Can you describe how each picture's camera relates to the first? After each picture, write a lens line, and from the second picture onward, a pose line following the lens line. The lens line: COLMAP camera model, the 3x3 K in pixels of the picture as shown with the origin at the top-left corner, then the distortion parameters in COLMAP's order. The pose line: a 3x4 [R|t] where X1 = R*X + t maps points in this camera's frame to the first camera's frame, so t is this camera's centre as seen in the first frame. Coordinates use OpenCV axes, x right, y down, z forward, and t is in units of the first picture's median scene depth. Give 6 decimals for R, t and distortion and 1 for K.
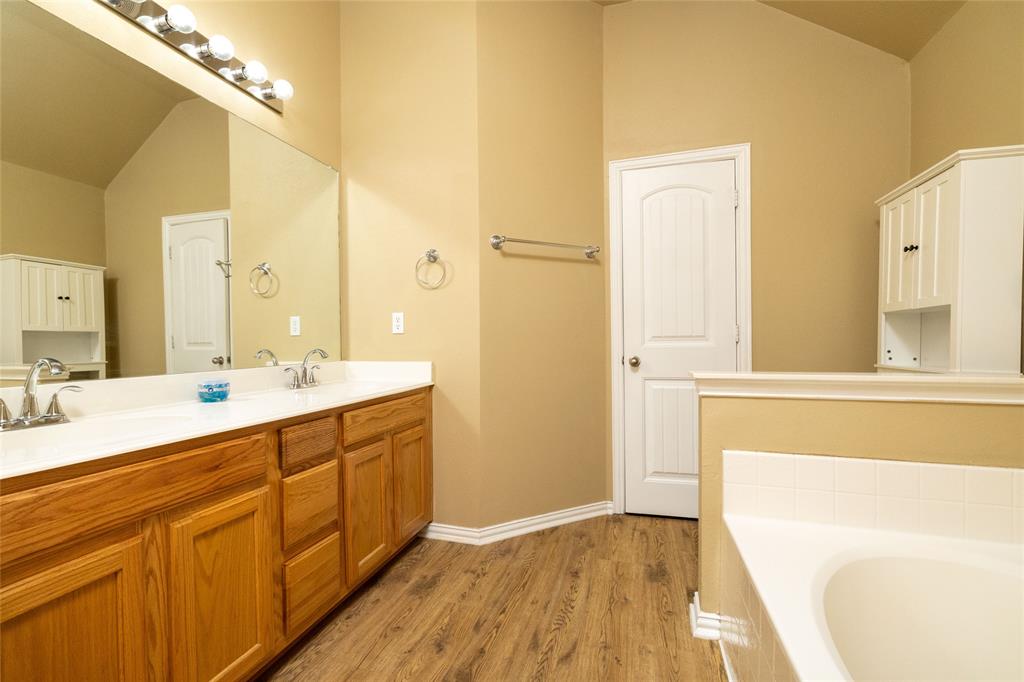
lens RADIAL K [[439.1, 0, 506.6], [0, 439.1, 343.6], [0, 0, 1]] dist [-0.002220, 0.001023]
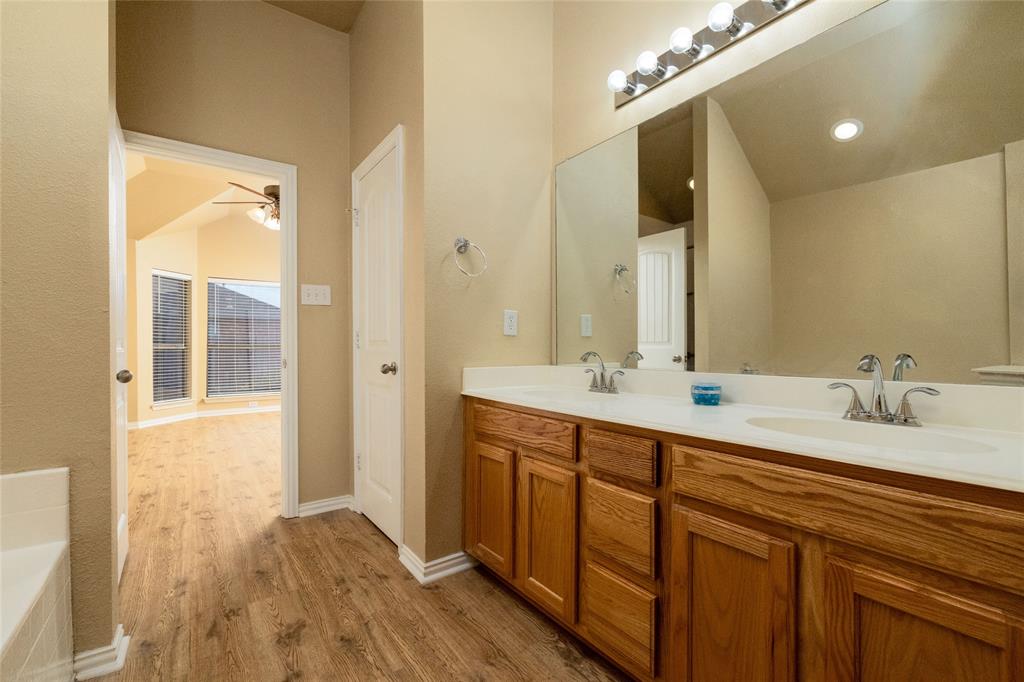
lens RADIAL K [[439.1, 0, 506.6], [0, 439.1, 343.6], [0, 0, 1]] dist [-0.002220, 0.001023]
pose [[-0.602229, 0.009555, -0.798266, 0.371606], [0.005543, 0.999954, 0.007788, -0.010330], [0.798304, 0.000265, -0.602254, 1.283491]]
